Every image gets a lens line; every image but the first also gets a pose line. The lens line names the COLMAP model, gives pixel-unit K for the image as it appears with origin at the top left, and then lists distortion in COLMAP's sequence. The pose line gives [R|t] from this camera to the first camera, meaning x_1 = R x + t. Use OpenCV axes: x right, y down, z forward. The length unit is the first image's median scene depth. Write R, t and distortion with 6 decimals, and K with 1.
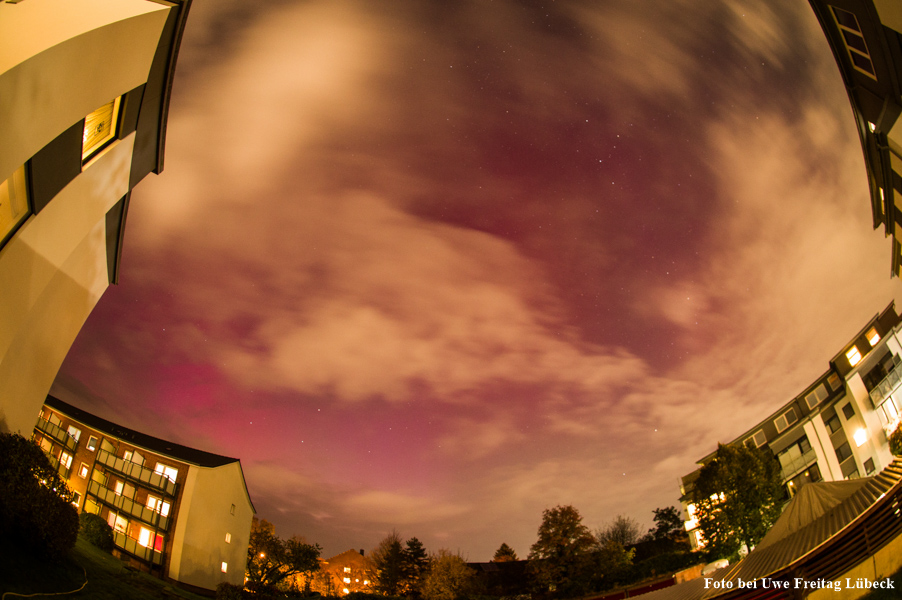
lens RADIAL K [[389.4, 0, 451.0], [0, 389.4, 300.0], [0, 0, 1]] dist [0.000028, -0.000001]
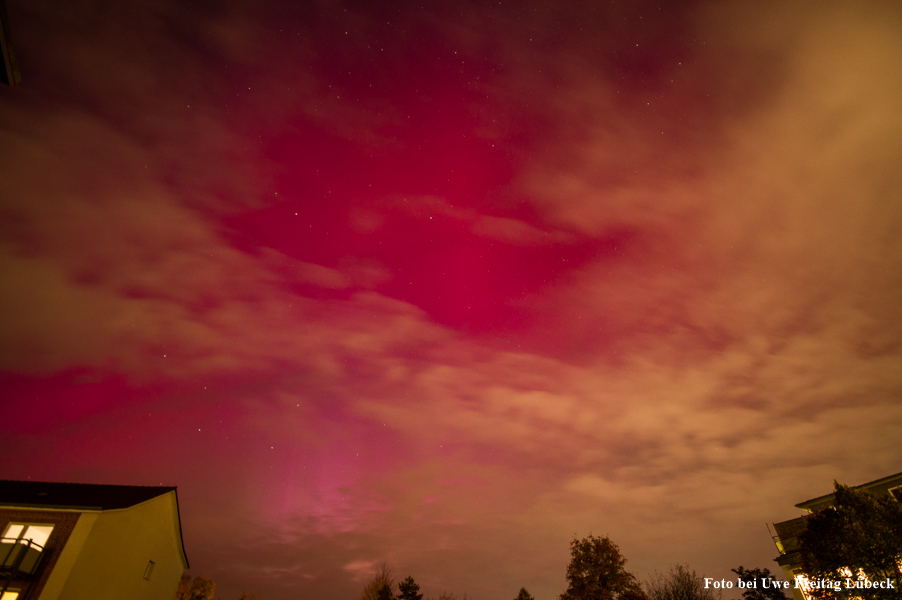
lens RADIAL K [[425.9, 0, 451.0], [0, 425.9, 300.0], [0, 0, 1]] dist [-0.000252, -0.000088]
pose [[0.999846, 0.004848, -0.016850, 0.003098], [-0.003902, 0.998437, 0.055759, -0.001803], [0.017094, -0.055685, 0.998302, 0.206116]]
